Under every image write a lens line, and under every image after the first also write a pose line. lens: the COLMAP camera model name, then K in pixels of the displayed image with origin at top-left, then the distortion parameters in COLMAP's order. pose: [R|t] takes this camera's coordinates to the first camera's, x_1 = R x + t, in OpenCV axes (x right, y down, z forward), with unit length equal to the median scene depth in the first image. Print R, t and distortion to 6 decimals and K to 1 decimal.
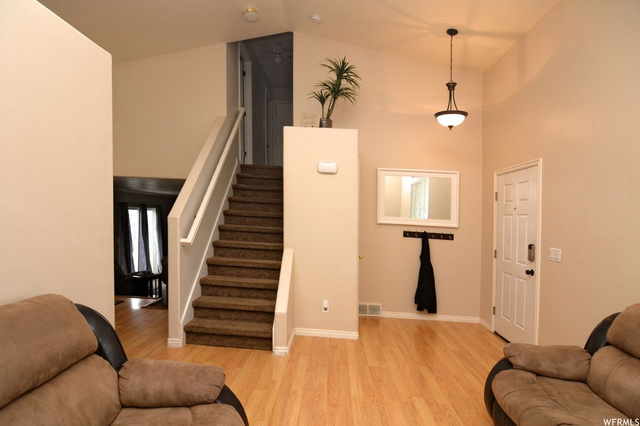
lens RADIAL K [[368.9, 0, 319.2], [0, 368.9, 219.0], [0, 0, 1]] dist [-0.018163, -0.006350]
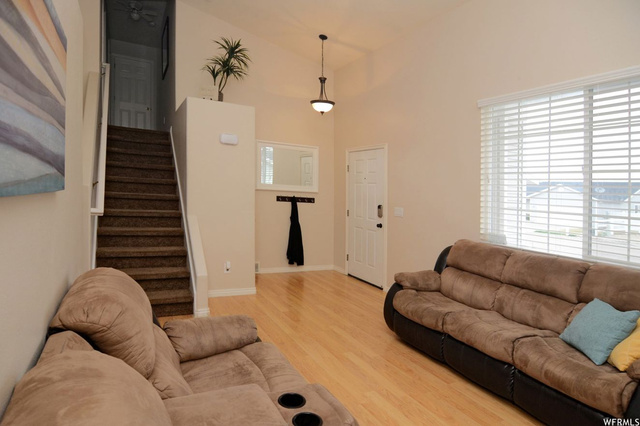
lens RADIAL K [[368.9, 0, 322.8], [0, 368.9, 168.1], [0, 0, 1]] dist [-0.018163, -0.006350]
pose [[0.858408, 0.025645, 0.512327, -0.281730], [-0.007679, 0.999280, -0.037155, -0.015034], [-0.512911, 0.027960, 0.857987, -0.073422]]
